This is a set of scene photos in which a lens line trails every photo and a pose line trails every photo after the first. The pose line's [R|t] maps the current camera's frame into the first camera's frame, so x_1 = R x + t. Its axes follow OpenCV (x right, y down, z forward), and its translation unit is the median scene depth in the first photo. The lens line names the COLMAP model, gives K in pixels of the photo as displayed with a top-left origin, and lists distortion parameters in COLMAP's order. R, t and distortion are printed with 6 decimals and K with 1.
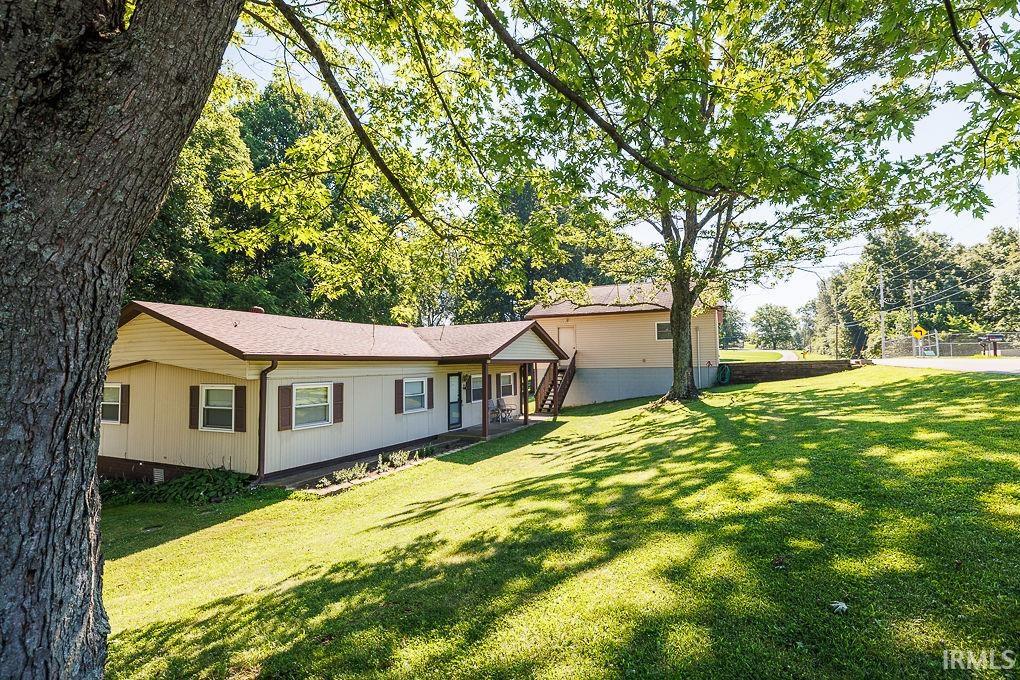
lens RADIAL K [[499.2, 0, 510.0], [0, 499.2, 334.0], [0, 0, 1]] dist [0.002051, -0.000194]
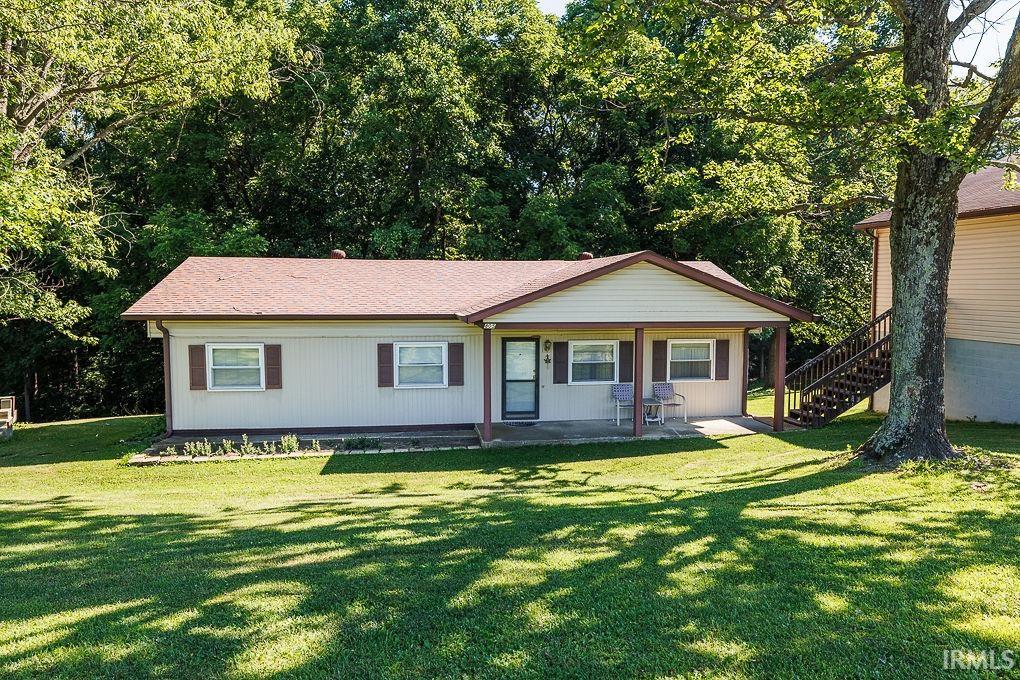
lens RADIAL K [[649.8, 0, 511.1], [0, 649.8, 331.3], [0, 0, 1]] dist [-0.006704, 0.005409]
pose [[0.555420, 0.078200, -0.827885, 0.890241], [0.038098, 0.992130, 0.119274, -0.047647], [0.830697, -0.097787, 0.548070, 0.784111]]
